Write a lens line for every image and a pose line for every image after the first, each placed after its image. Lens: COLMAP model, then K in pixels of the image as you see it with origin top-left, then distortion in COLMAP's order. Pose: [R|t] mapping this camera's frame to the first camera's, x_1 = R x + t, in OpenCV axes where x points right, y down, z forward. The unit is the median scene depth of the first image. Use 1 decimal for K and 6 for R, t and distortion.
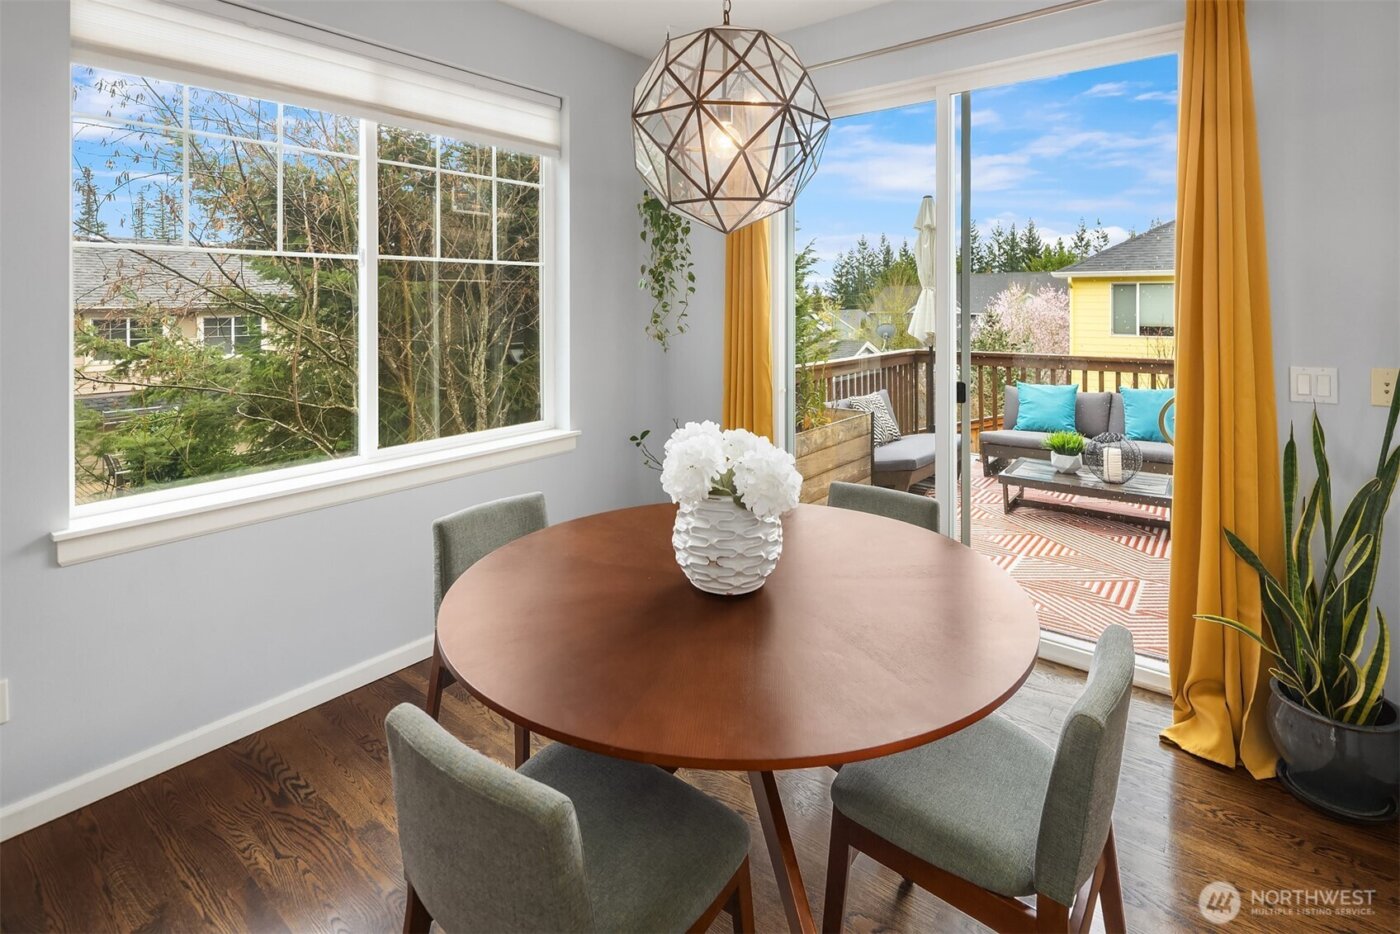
lens RADIAL K [[722.3, 0, 706.7], [0, 722.3, 318.6], [0, 0, 1]] dist [-0.002753, -0.000426]
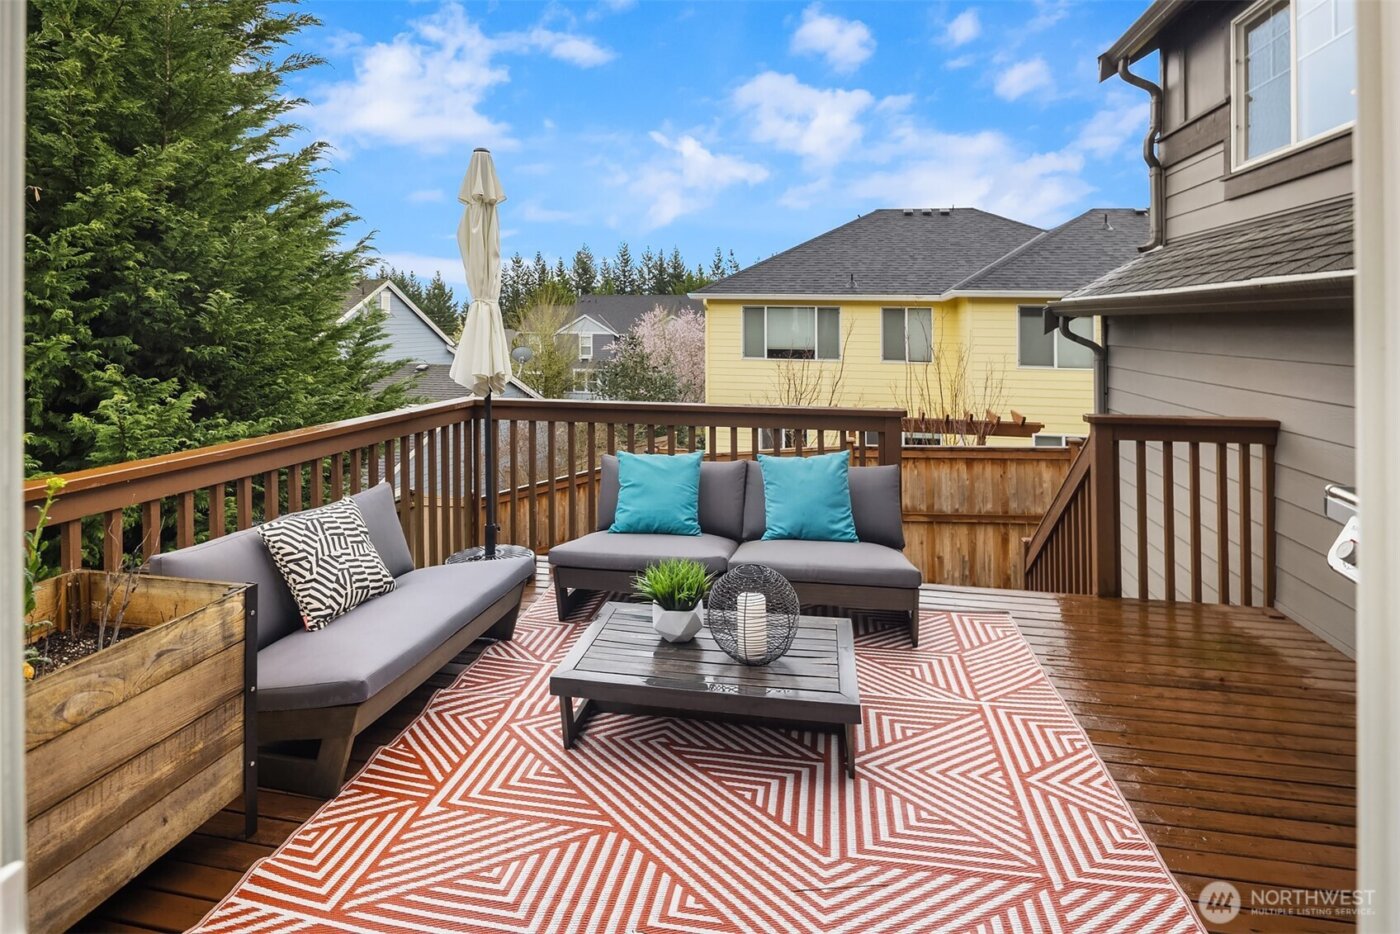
lens RADIAL K [[722.3, 0, 706.7], [0, 722.3, 318.6], [0, 0, 1]] dist [-0.002753, -0.000426]
pose [[0.894625, 0.013923, 0.446602, 0.067534], [-0.001705, 0.999613, -0.027749, -0.003608], [-0.446815, 0.024063, 0.894303, 0.123704]]
